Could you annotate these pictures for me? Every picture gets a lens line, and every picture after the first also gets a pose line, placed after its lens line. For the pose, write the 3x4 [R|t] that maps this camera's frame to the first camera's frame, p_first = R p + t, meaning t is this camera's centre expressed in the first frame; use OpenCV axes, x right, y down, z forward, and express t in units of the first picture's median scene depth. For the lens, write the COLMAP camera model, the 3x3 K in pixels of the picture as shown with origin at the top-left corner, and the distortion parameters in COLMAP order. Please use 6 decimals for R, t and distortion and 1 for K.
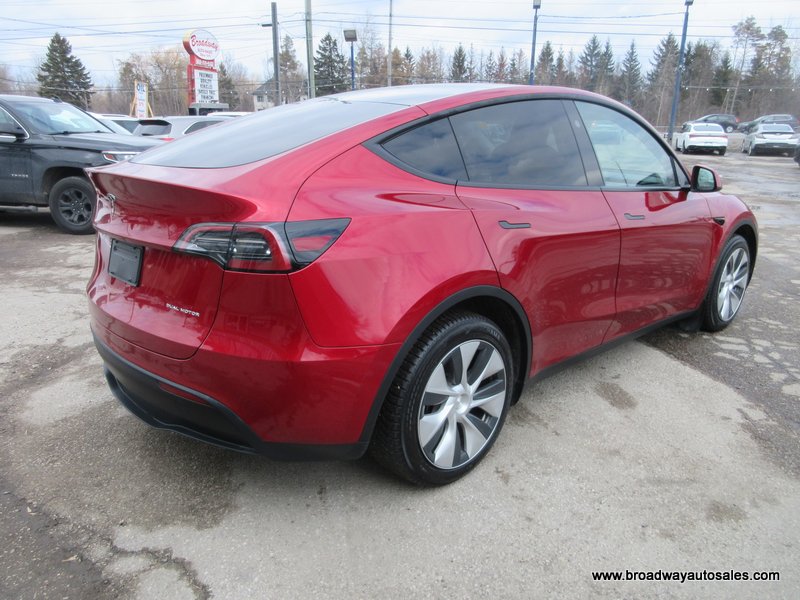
lens RADIAL K [[605.7, 0, 400.2], [0, 605.7, 298.0], [0, 0, 1]] dist [0.015624, -0.005665]
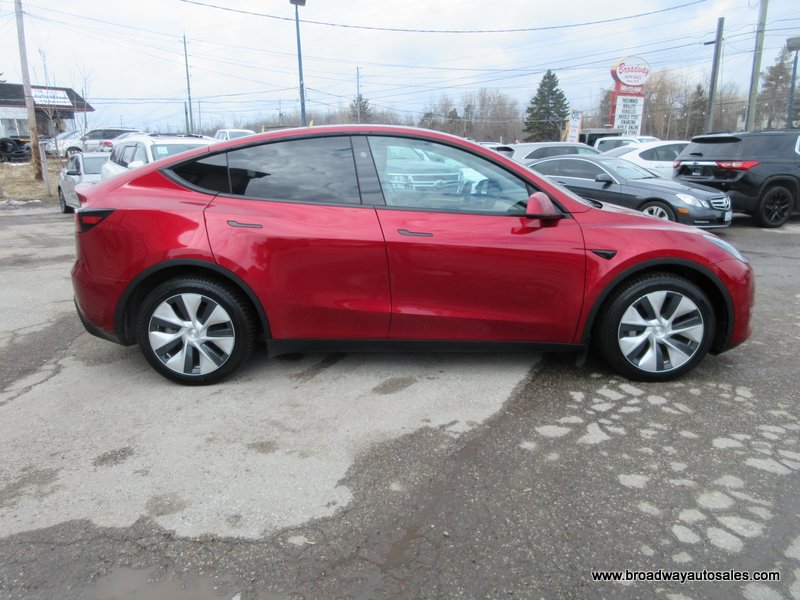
lens RADIAL K [[605.7, 0, 400.6], [0, 605.7, 301.9], [0, 0, 1]] dist [0.015624, -0.005665]
pose [[0.739496, 0.154550, -0.655180, 0.111692], [-0.174233, 0.984065, 0.035476, -0.004139], [0.650222, 0.087919, 0.754640, 0.011998]]
